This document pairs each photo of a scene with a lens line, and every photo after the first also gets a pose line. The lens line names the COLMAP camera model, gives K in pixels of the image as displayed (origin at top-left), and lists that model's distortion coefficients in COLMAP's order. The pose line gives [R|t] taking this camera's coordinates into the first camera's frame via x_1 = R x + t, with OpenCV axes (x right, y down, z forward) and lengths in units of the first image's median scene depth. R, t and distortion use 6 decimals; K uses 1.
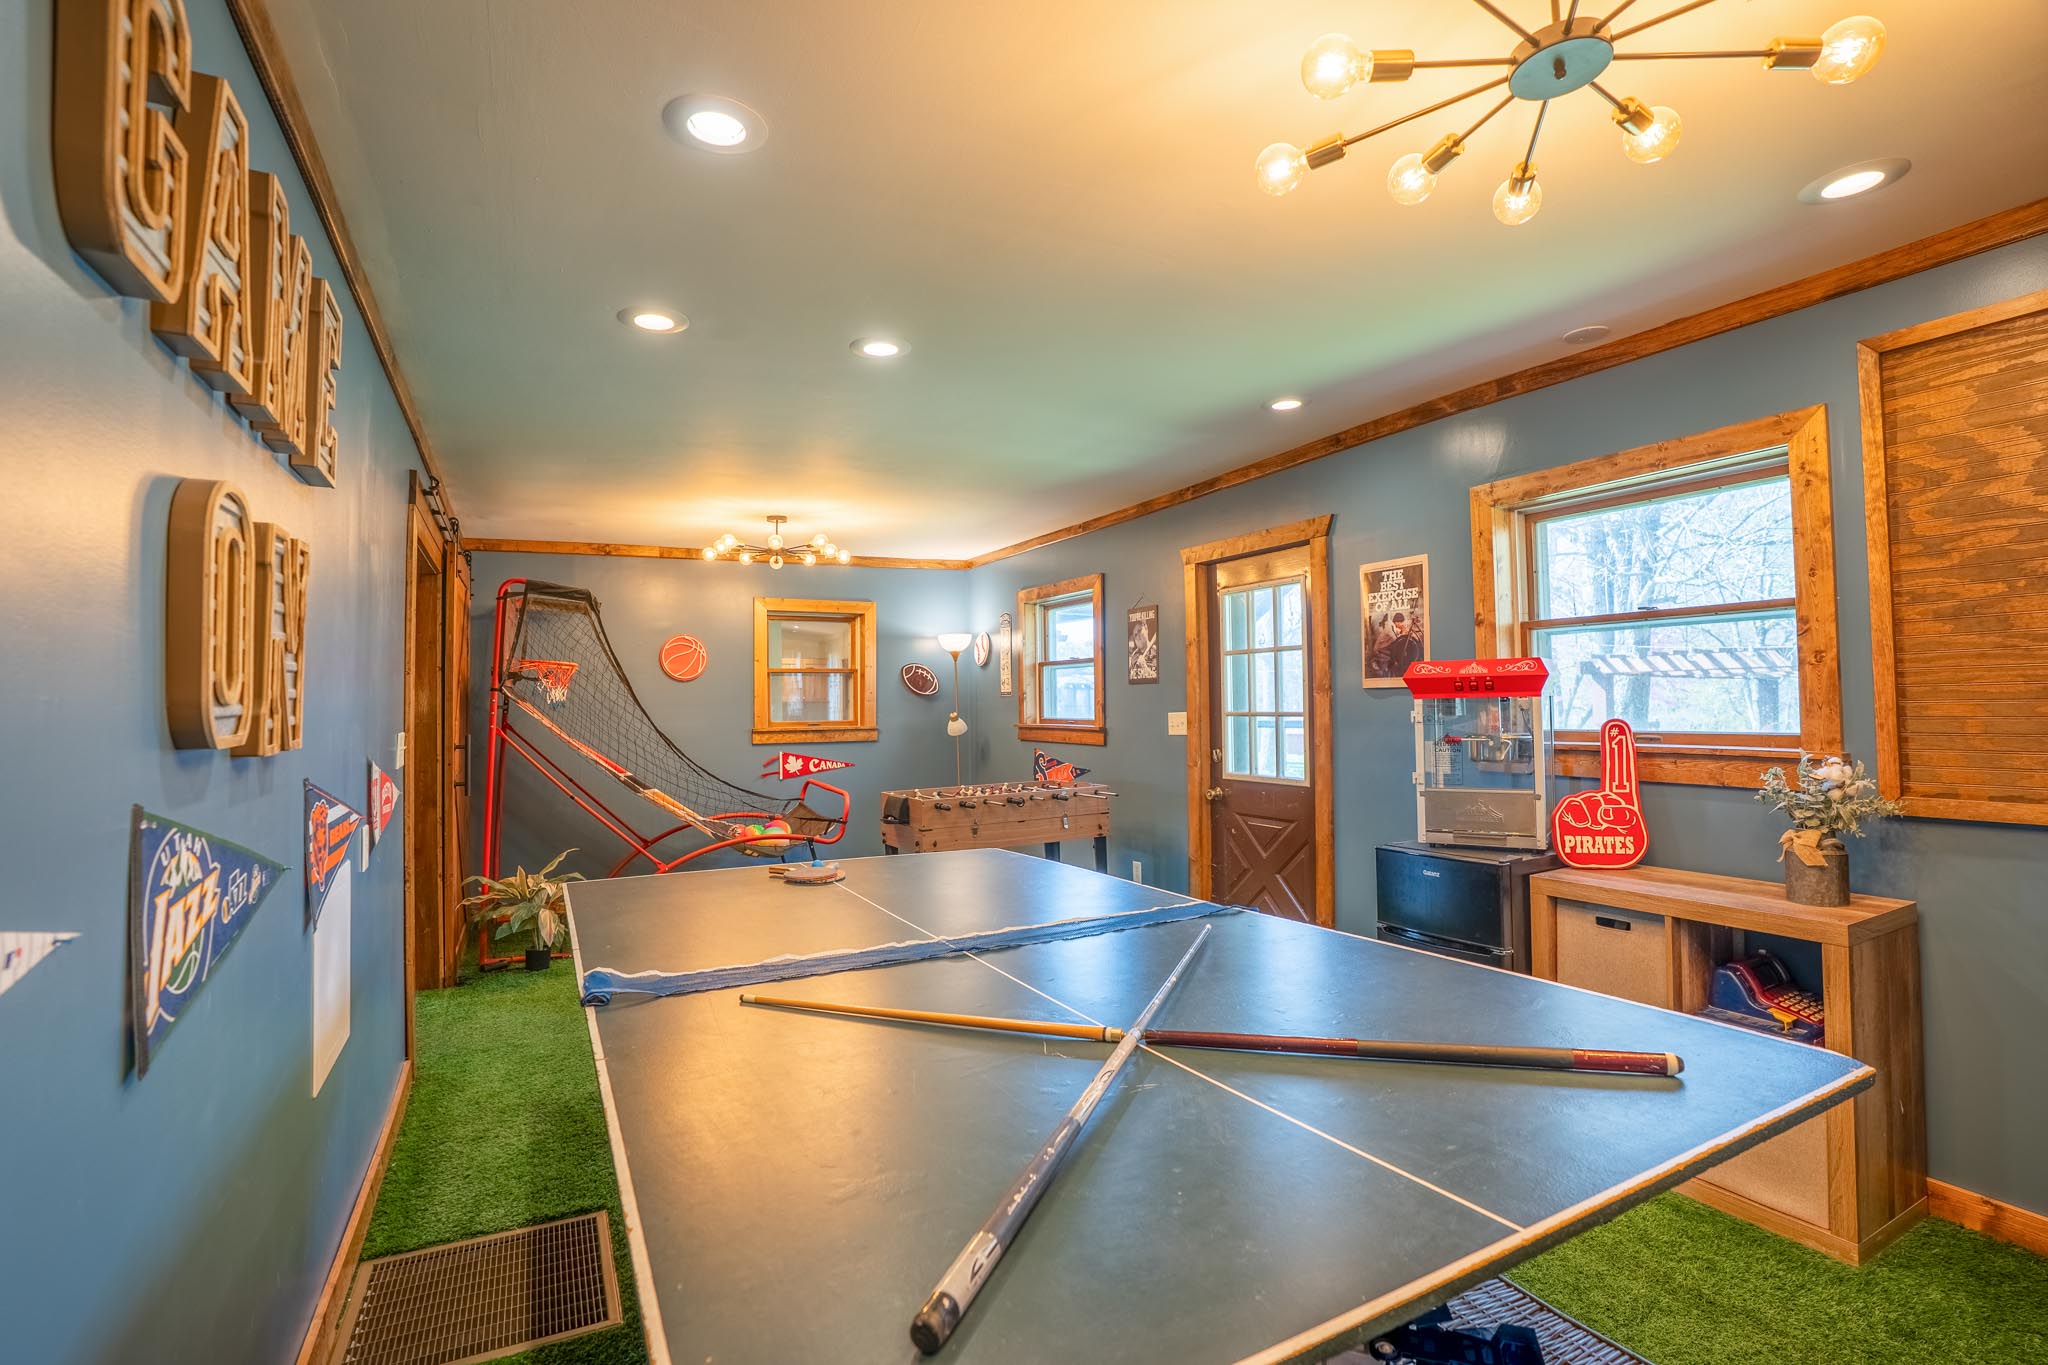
lens RADIAL K [[957.3, 0, 1024.0], [0, 957.3, 682.5], [0, 0, 1]] dist [-0.044745, 0.000157]
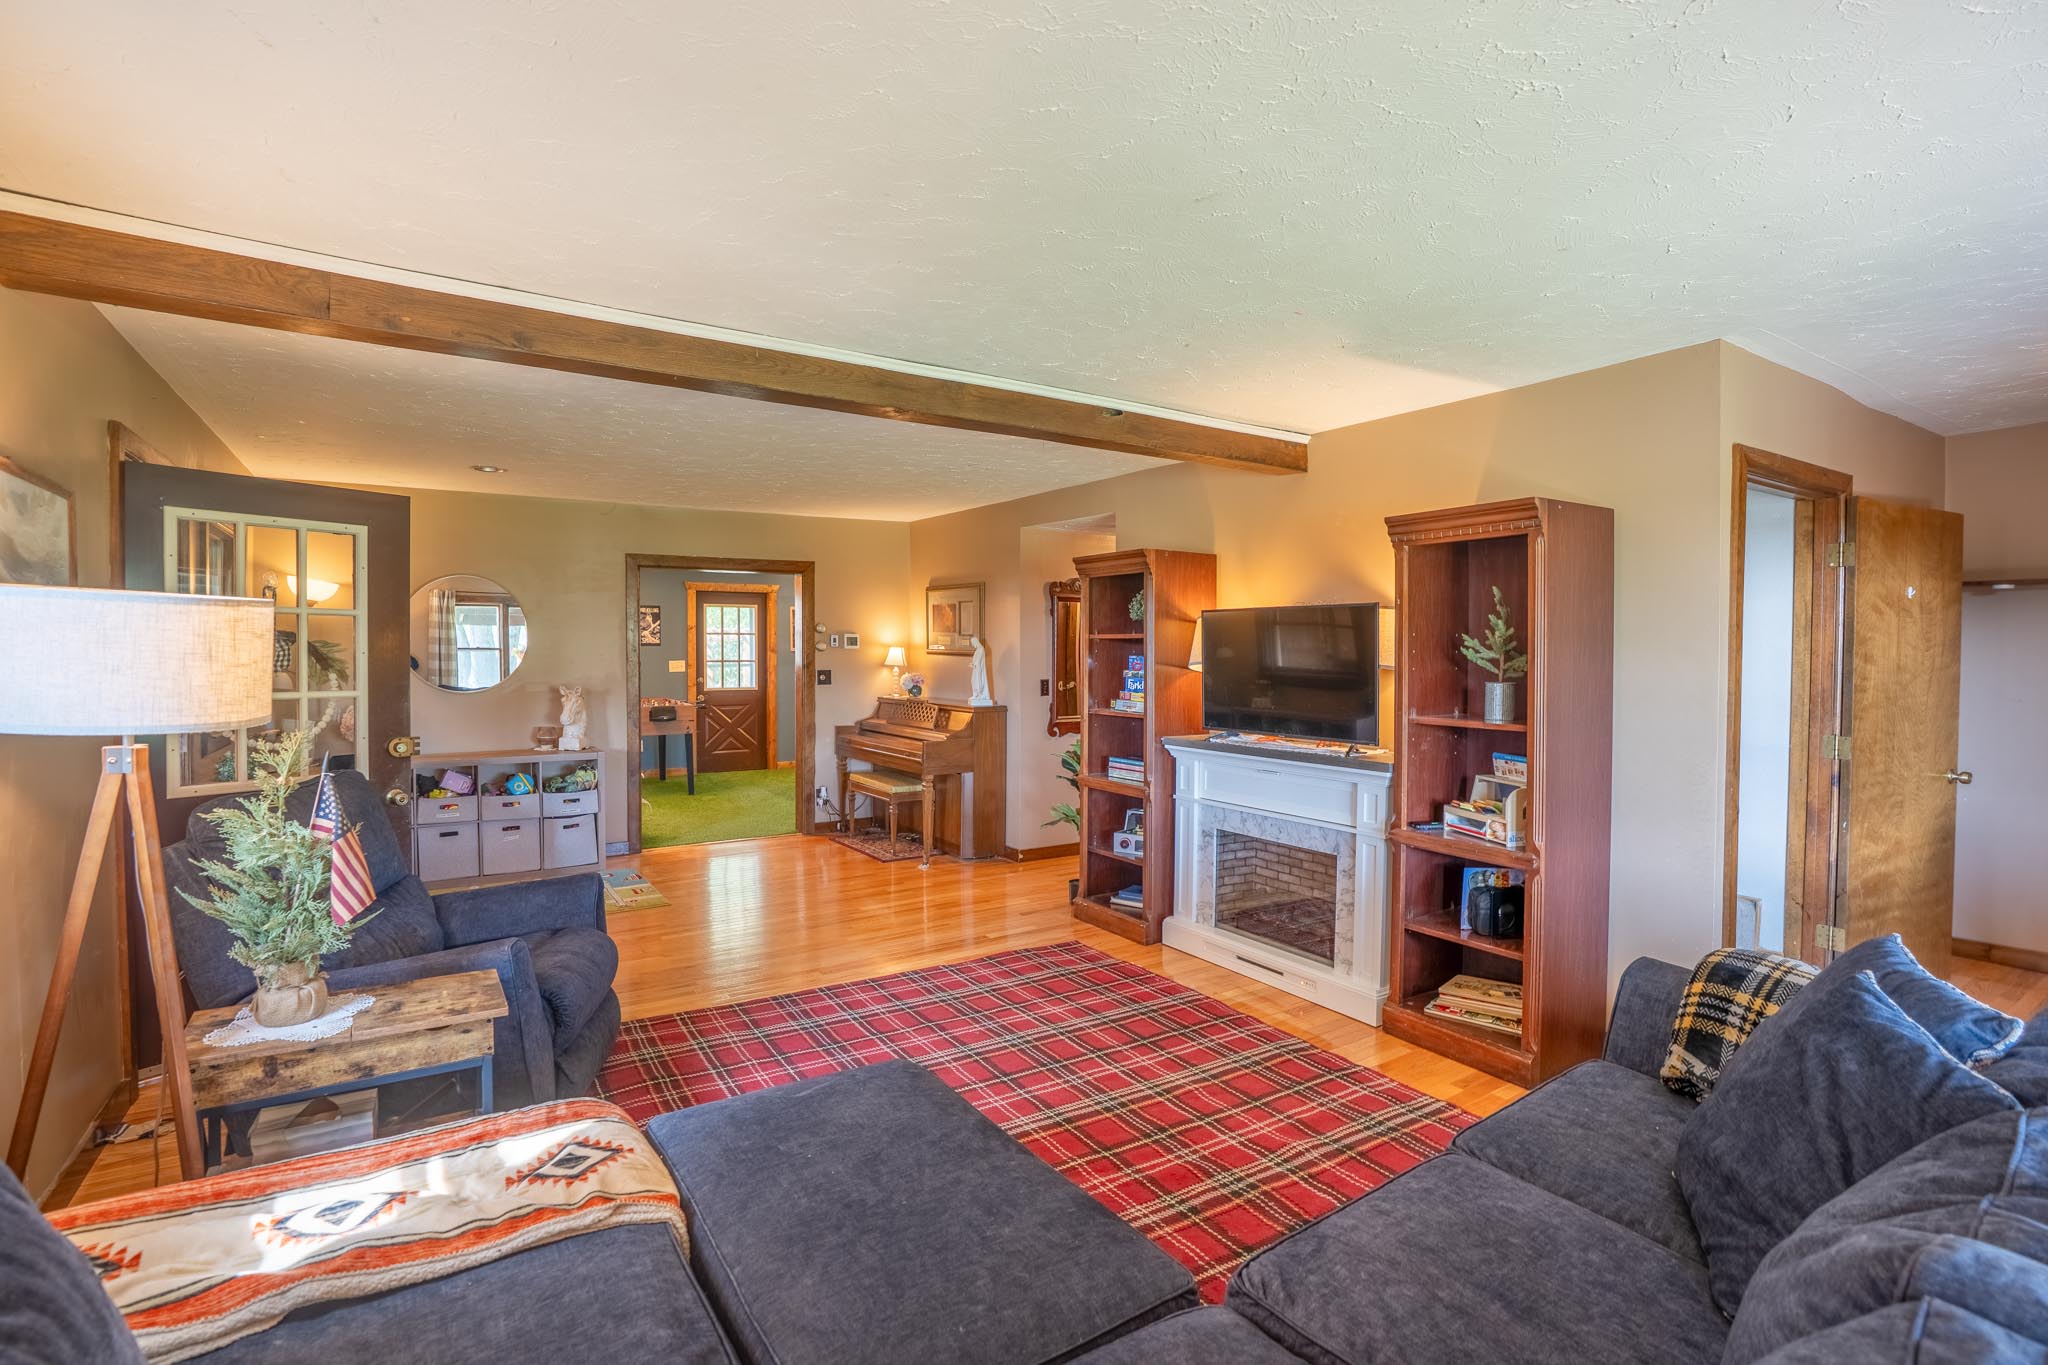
lens RADIAL K [[957.3, 0, 1024.0], [0, 957.3, 682.5], [0, 0, 1]] dist [-0.044745, 0.000157]
pose [[-0.091750, -0.029651, 0.995340, -1.865228], [-0.031228, 0.999151, 0.026886, -0.000106], [-0.995292, -0.028616, -0.092598, 0.430012]]
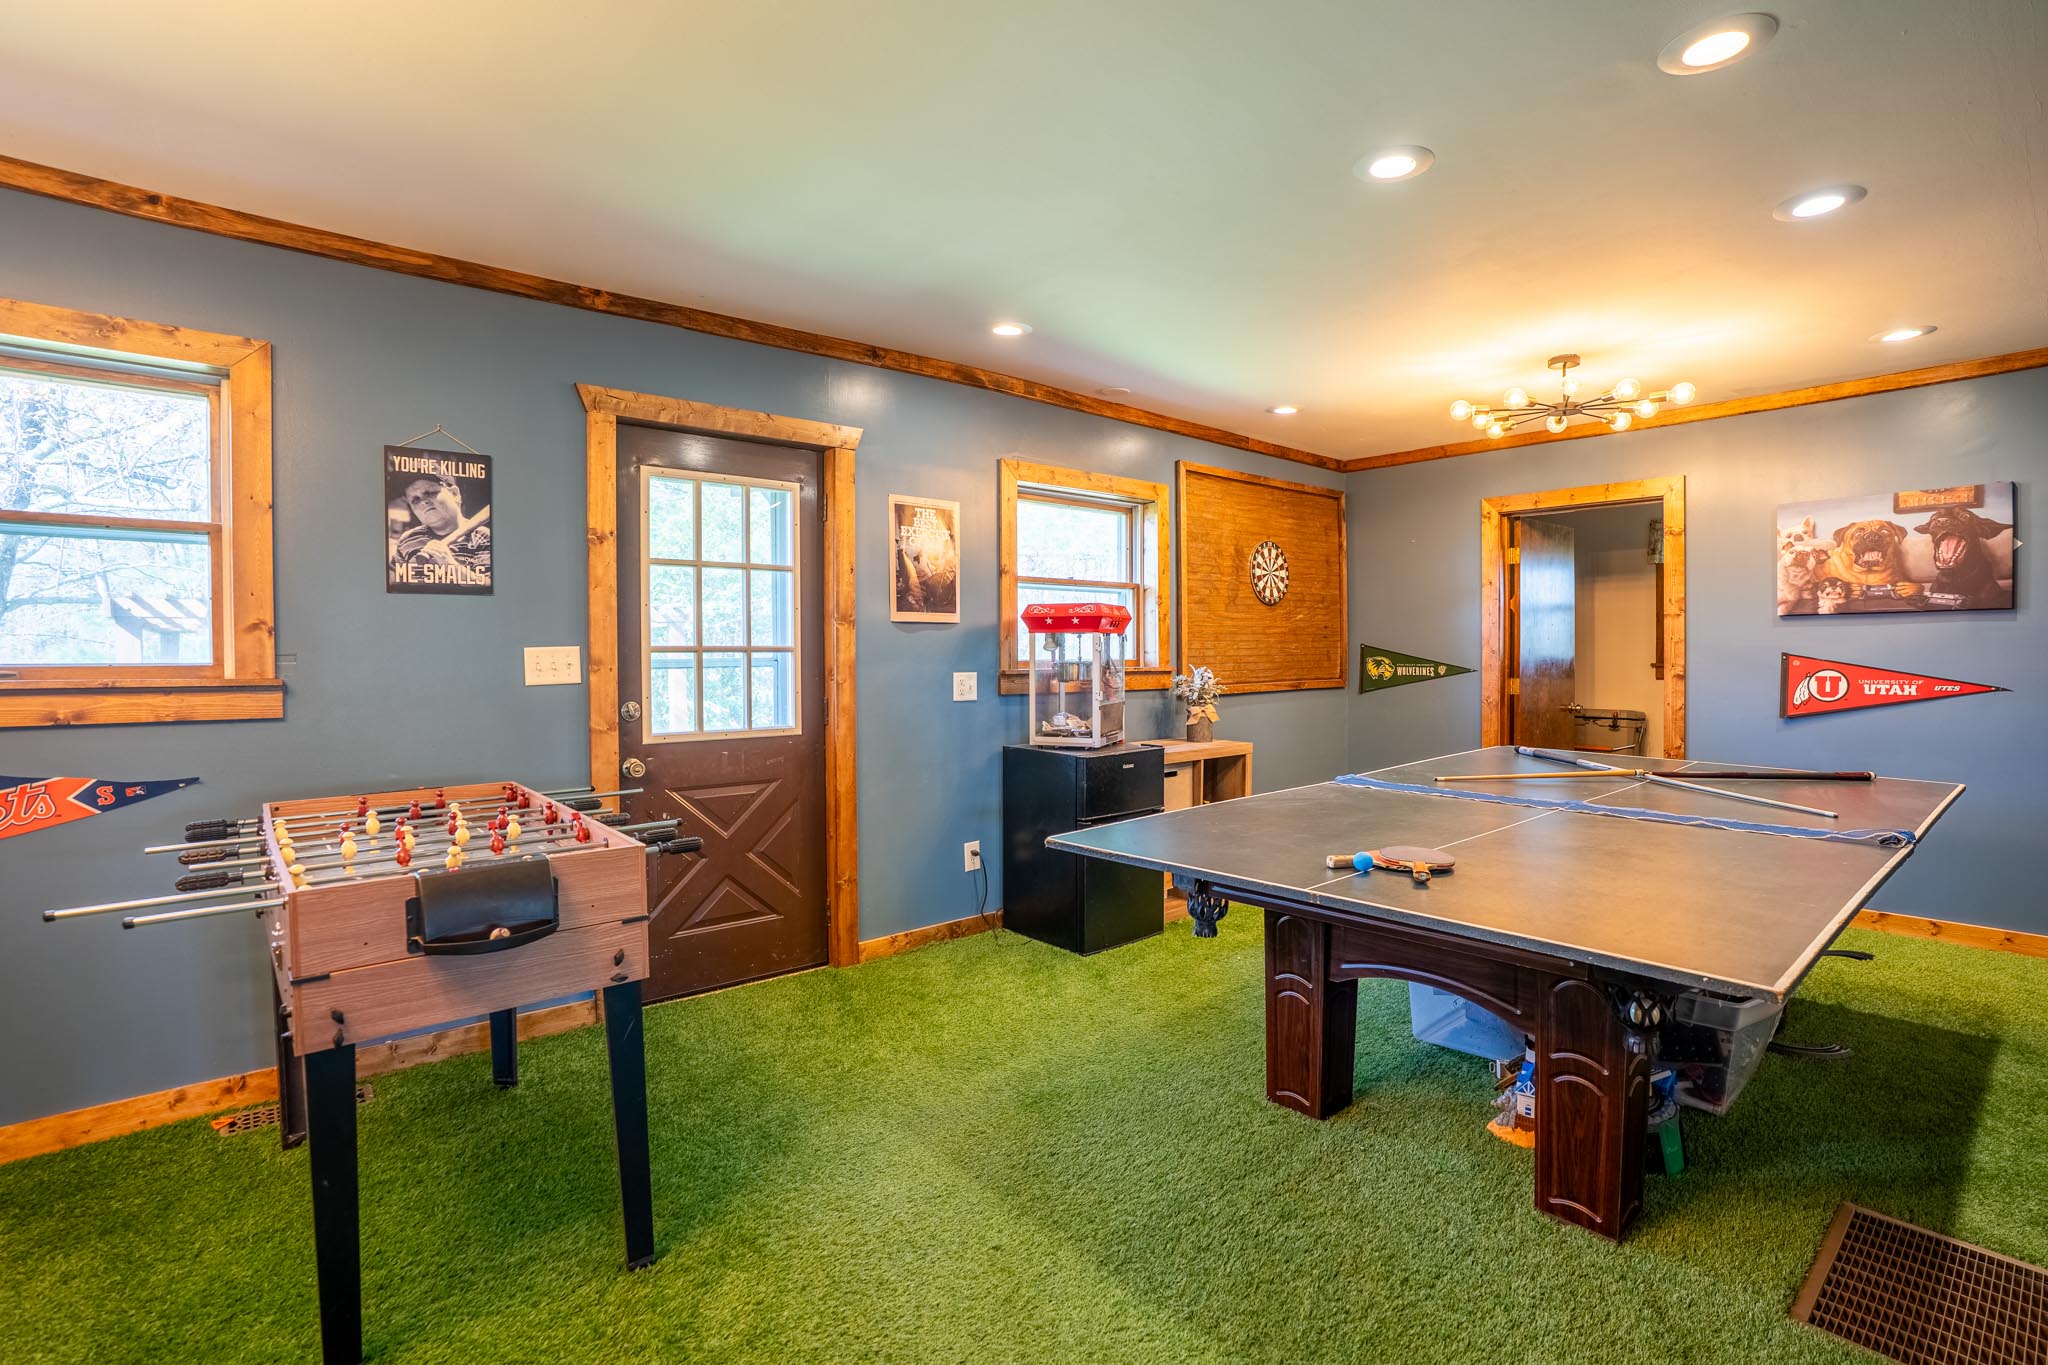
lens RADIAL K [[957.3, 0, 1024.0], [0, 957.3, 682.5], [0, 0, 1]] dist [-0.044745, 0.000157]
pose [[-0.219647, -0.034864, 0.974956, -0.472207], [-0.028951, 0.999154, 0.029206, 0.026597], [-0.975150, -0.021811, -0.220470, 0.807744]]
